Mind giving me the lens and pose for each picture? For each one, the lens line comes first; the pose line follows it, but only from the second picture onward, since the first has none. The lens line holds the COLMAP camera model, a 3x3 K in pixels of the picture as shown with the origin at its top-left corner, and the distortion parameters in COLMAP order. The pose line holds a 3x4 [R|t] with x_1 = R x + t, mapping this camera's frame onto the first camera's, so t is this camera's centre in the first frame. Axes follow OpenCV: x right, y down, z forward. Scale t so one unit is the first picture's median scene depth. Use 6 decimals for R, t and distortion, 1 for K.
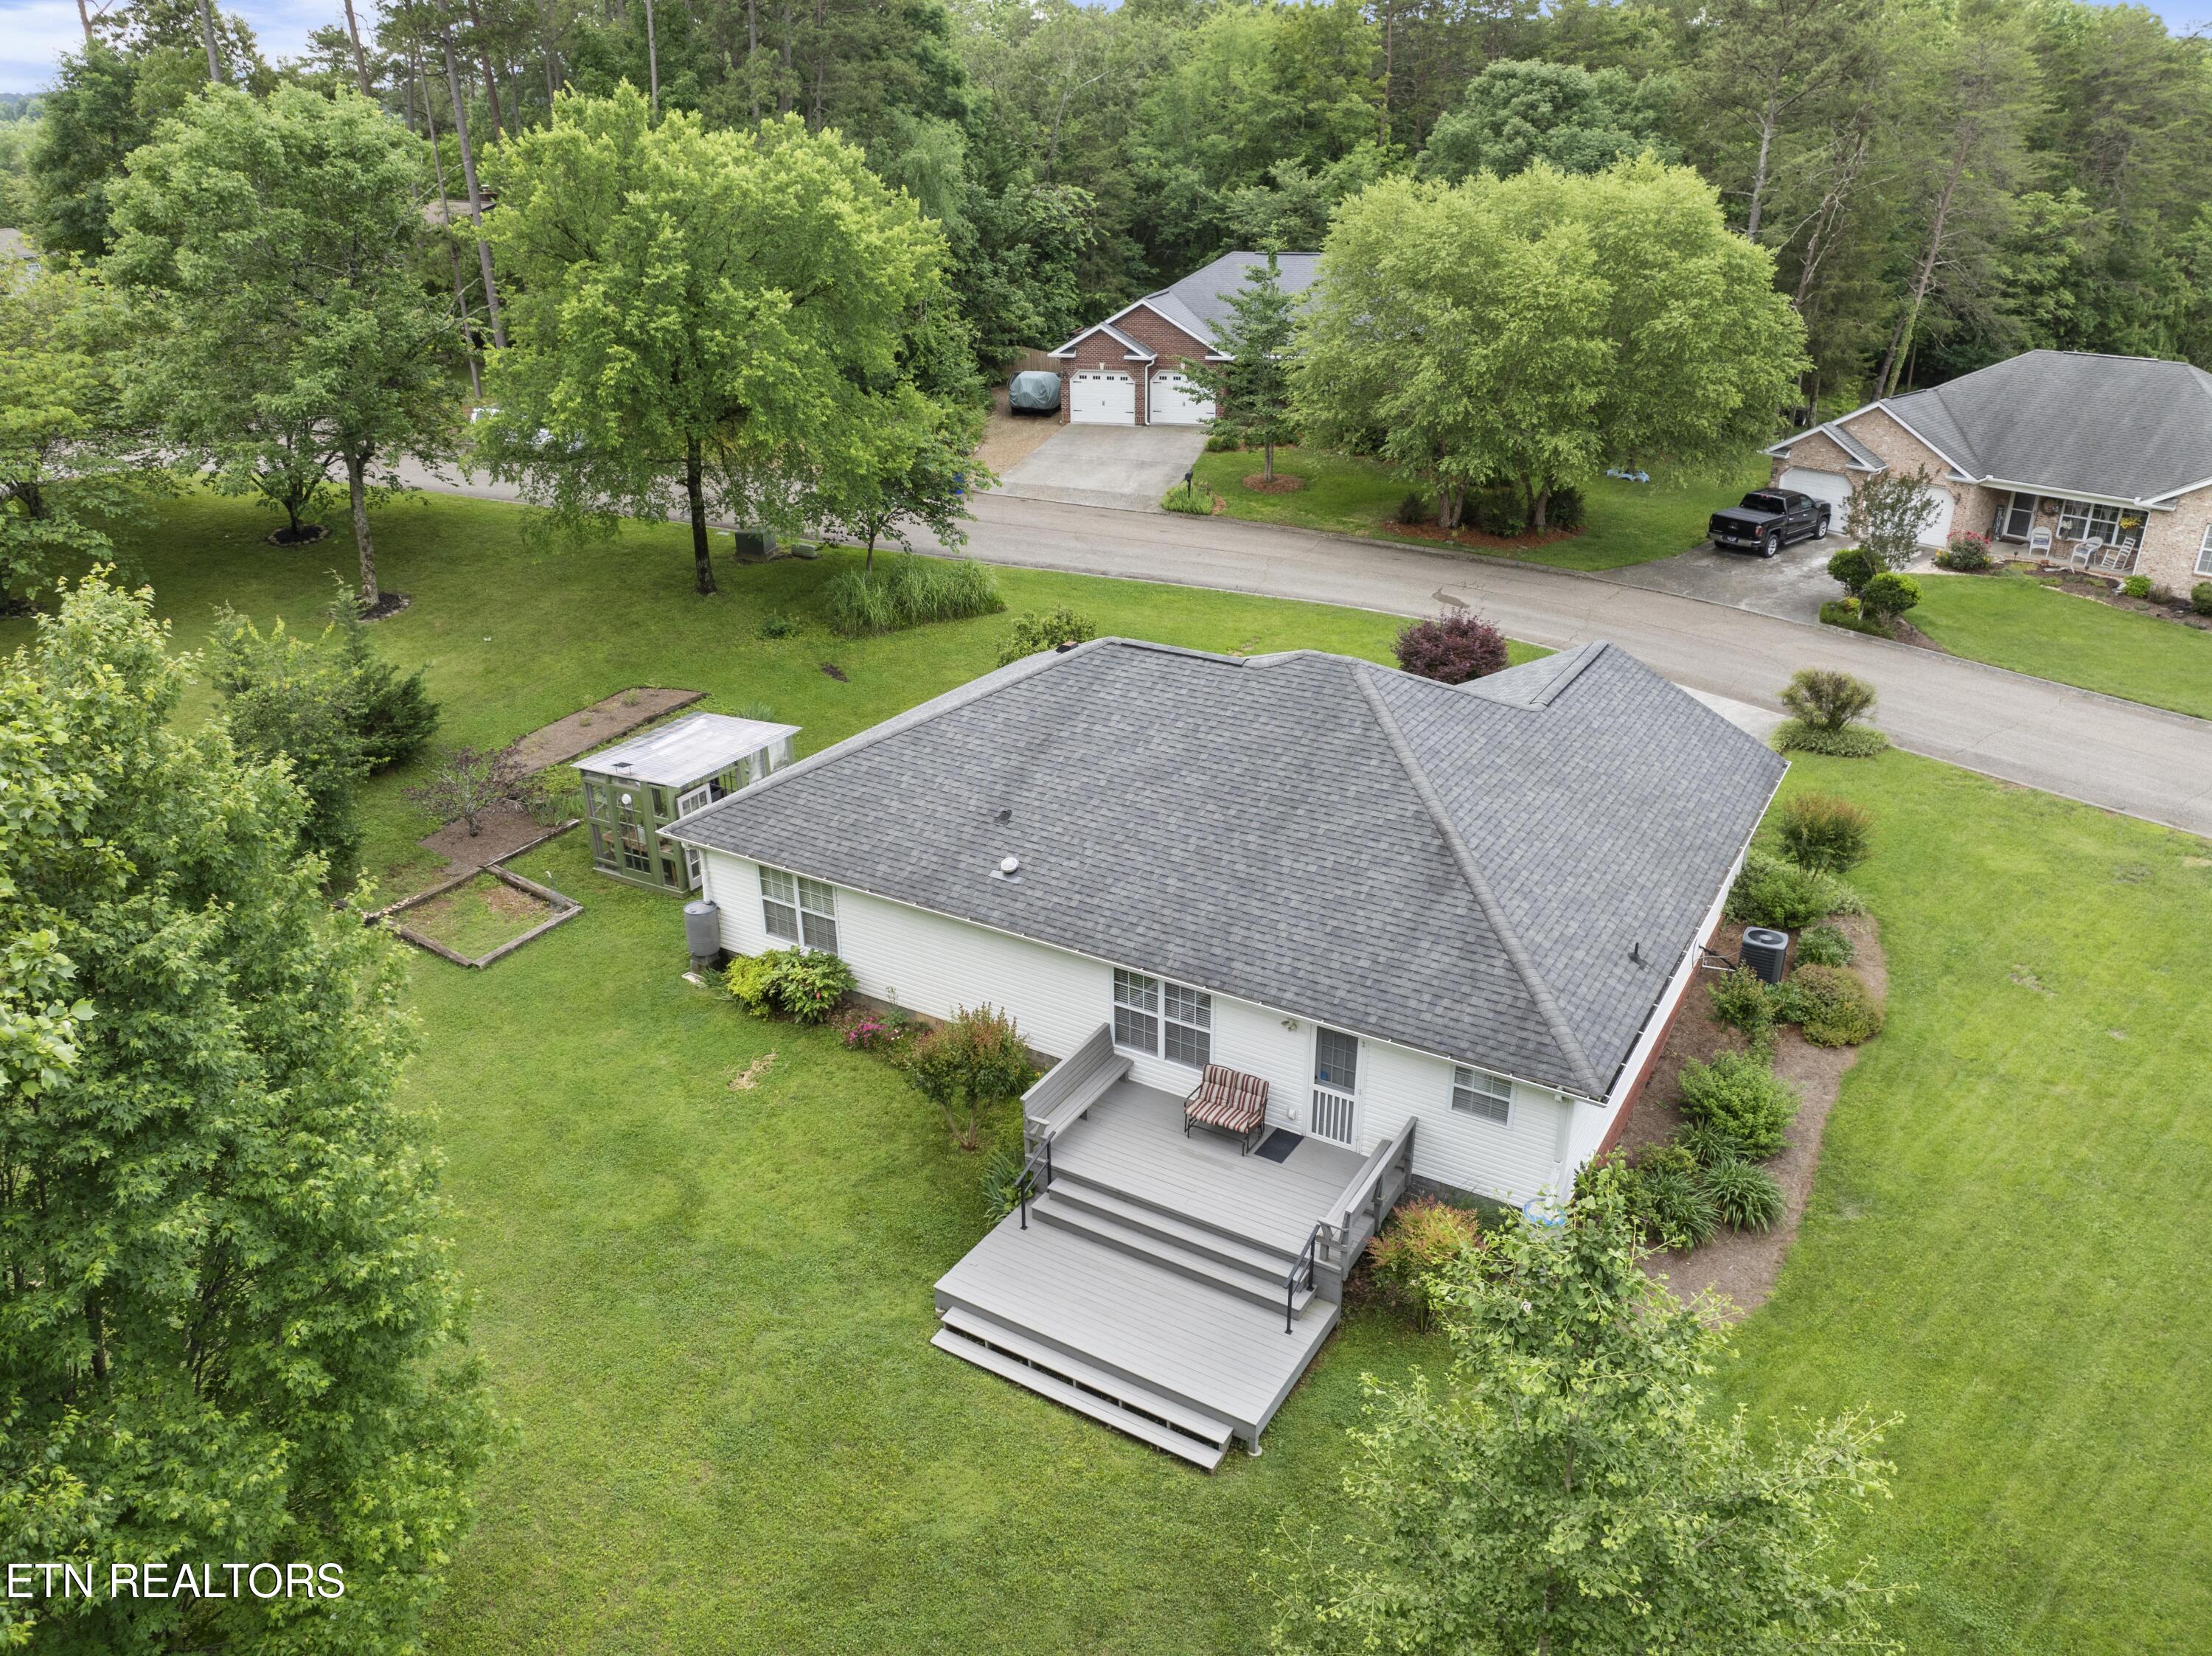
lens RADIAL K [[1574.5, 0, 1110.0], [0, 1574.5, 801.5], [0, 0, 1]] dist [-0.040701, 0.000267]
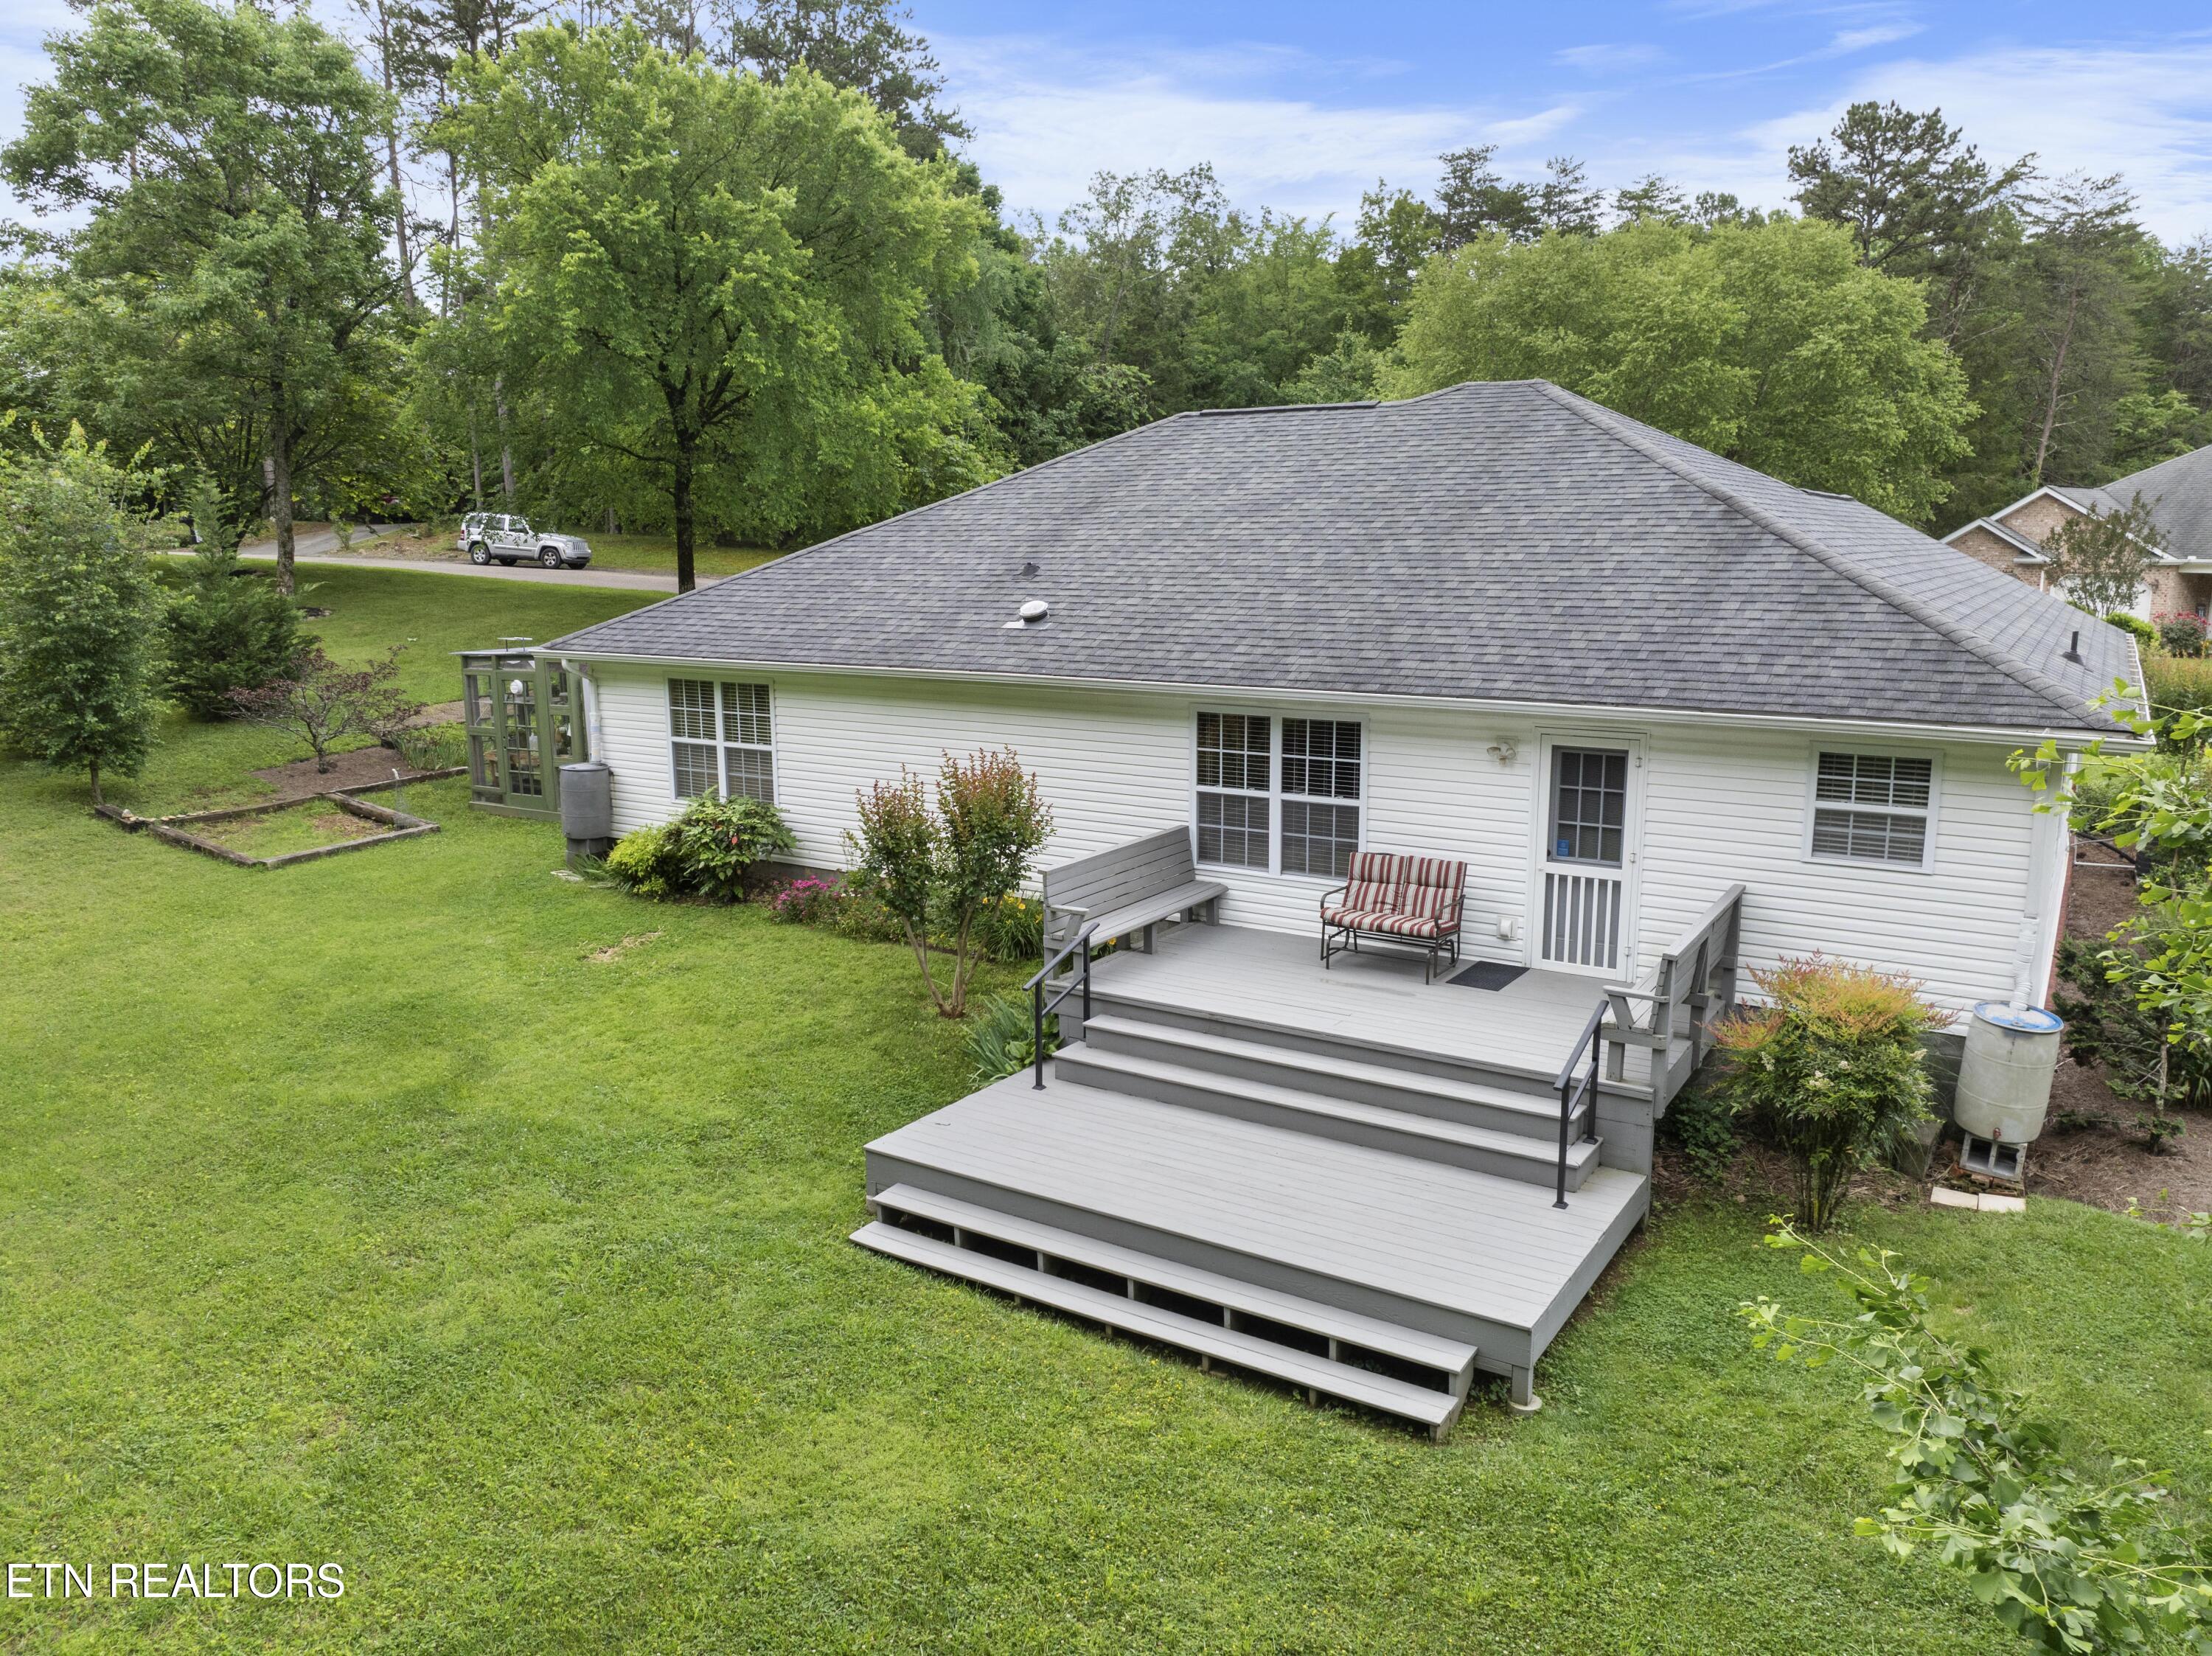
lens RADIAL K [[1574.5, 0, 1110.0], [0, 1574.5, 801.5], [0, 0, 1]] dist [-0.040701, 0.000267]
pose [[0.999532, 0.008002, -0.029539, -0.013639], [-0.014450, 0.974250, -0.225008, 0.284899], [0.026978, 0.225330, 0.973909, 0.419365]]
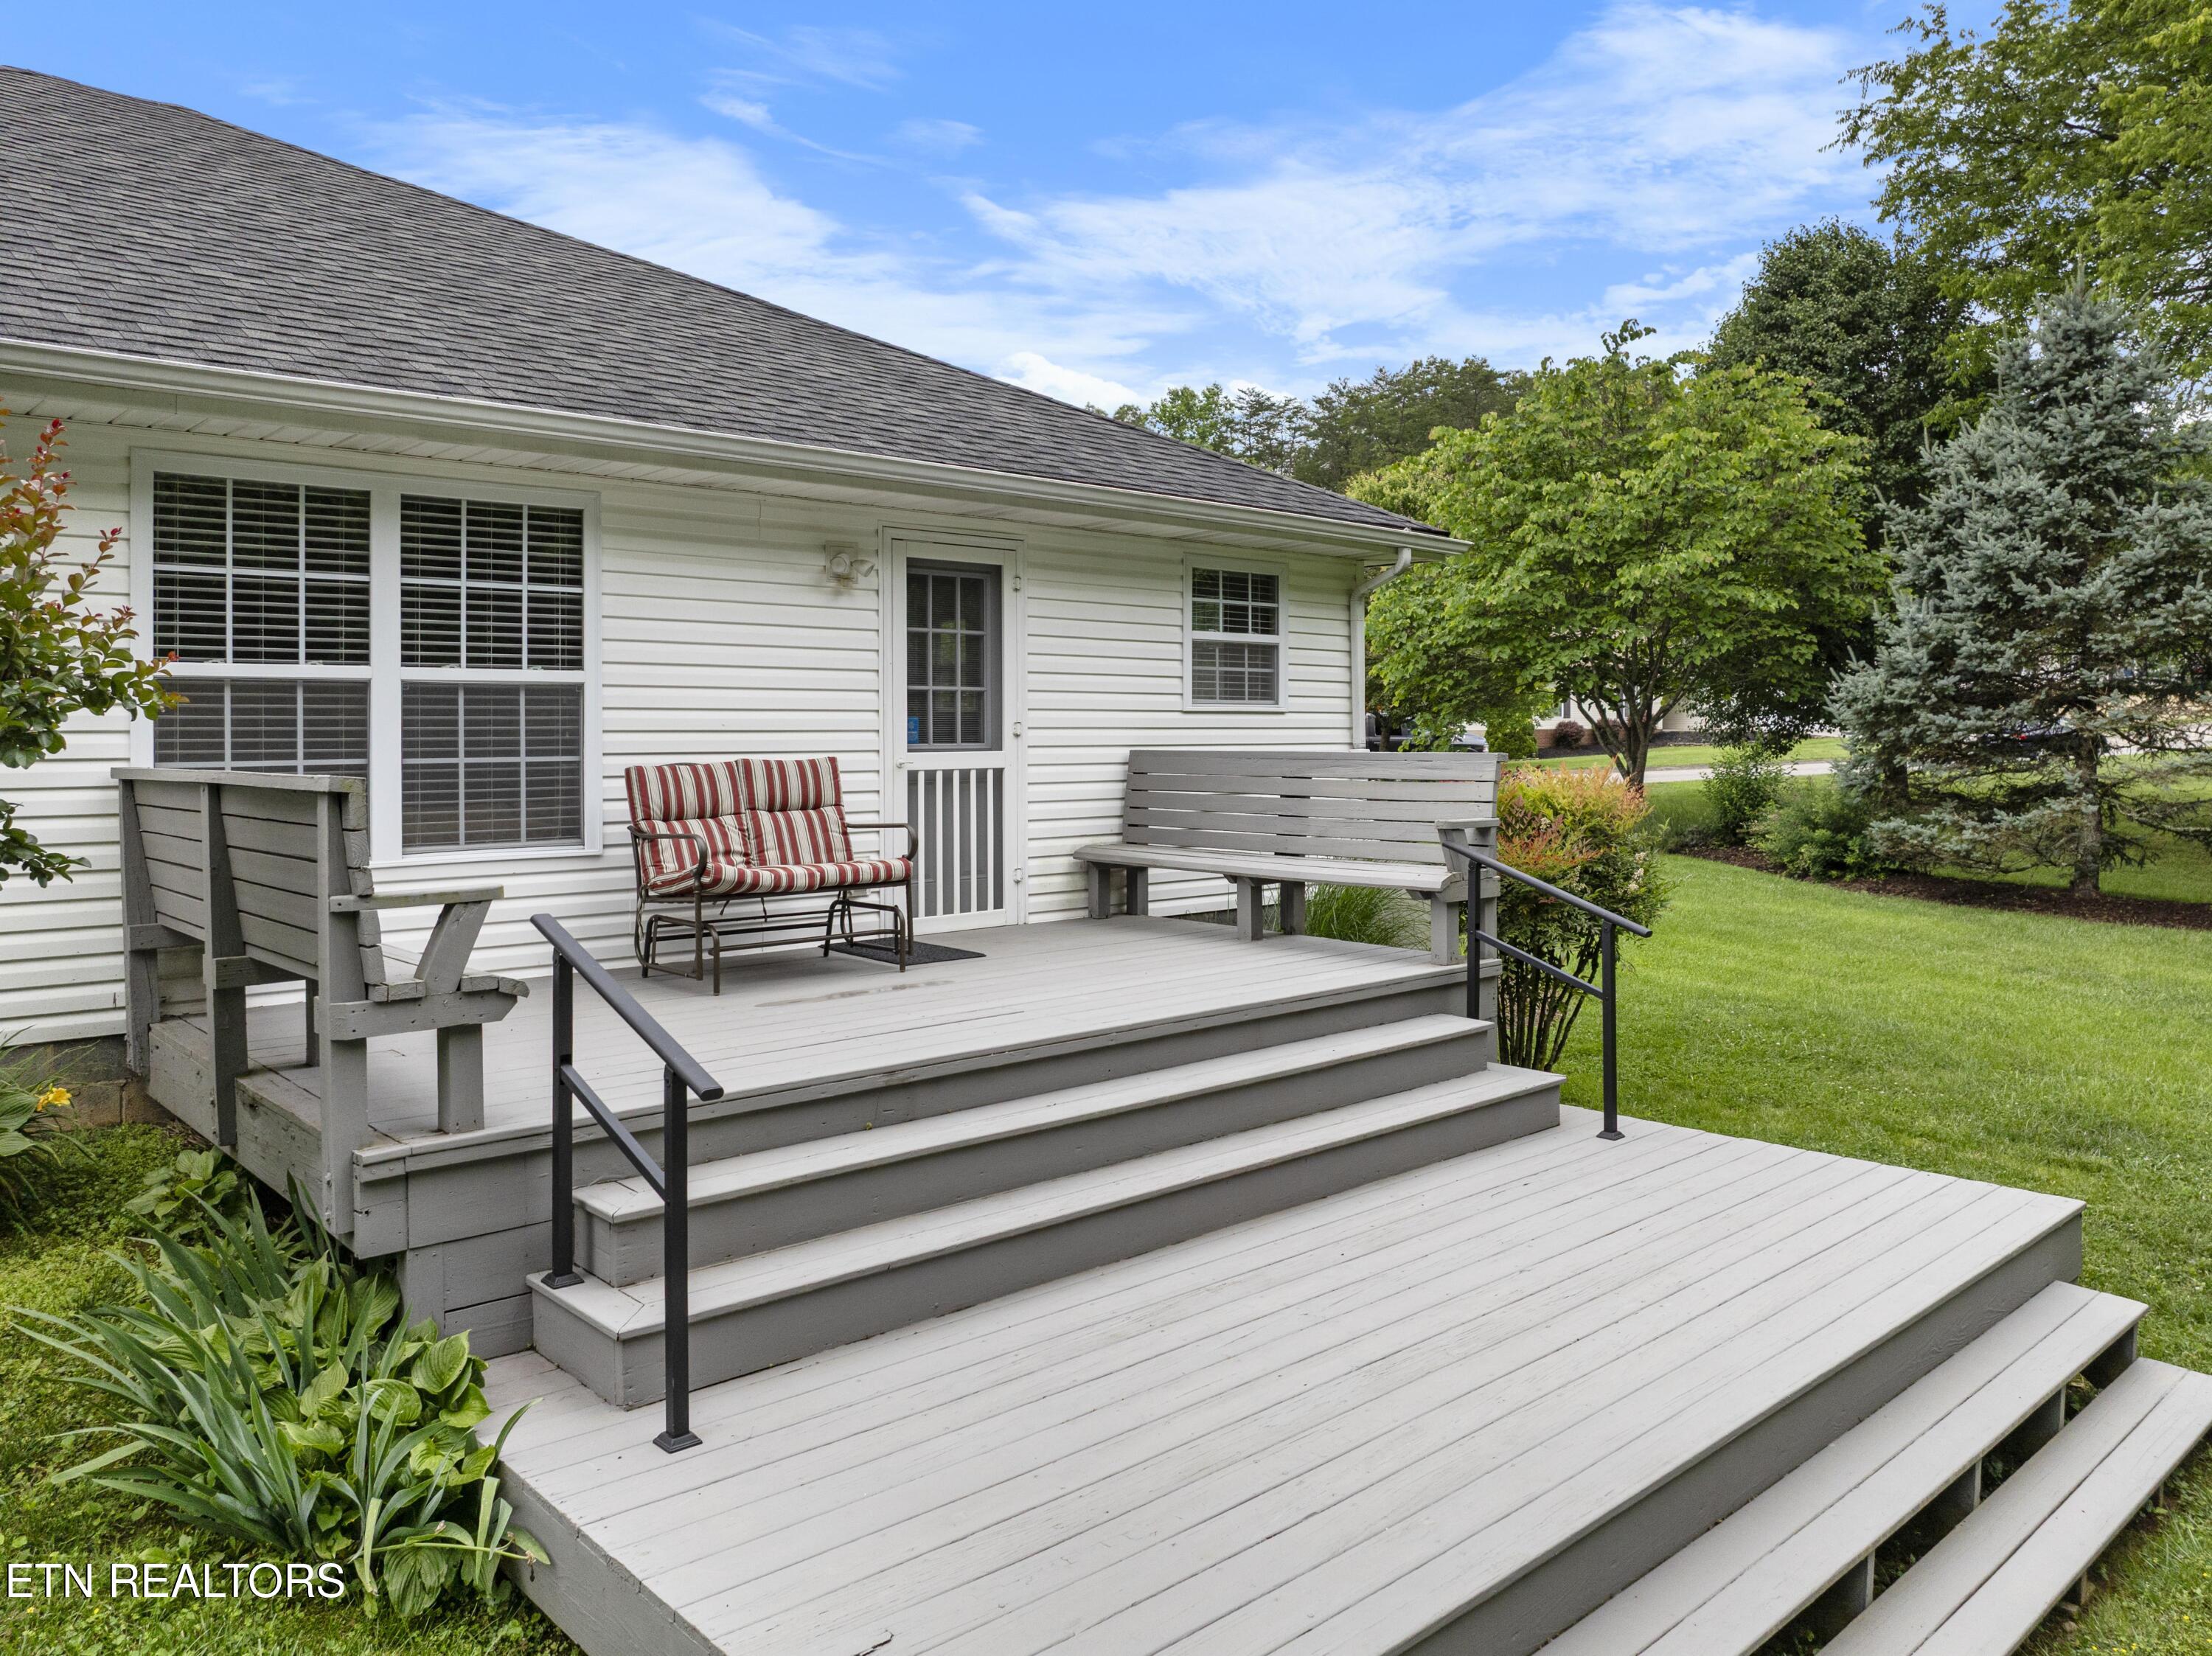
lens RADIAL K [[1574.5, 0, 1110.0], [0, 1574.5, 801.5], [0, 0, 1]] dist [-0.040701, 0.000267]
pose [[0.277148, -0.038138, 0.960070, -0.190851], [0.366739, 0.927761, -0.069014, 0.226169], [-0.888083, 0.371222, 0.271113, 0.852147]]
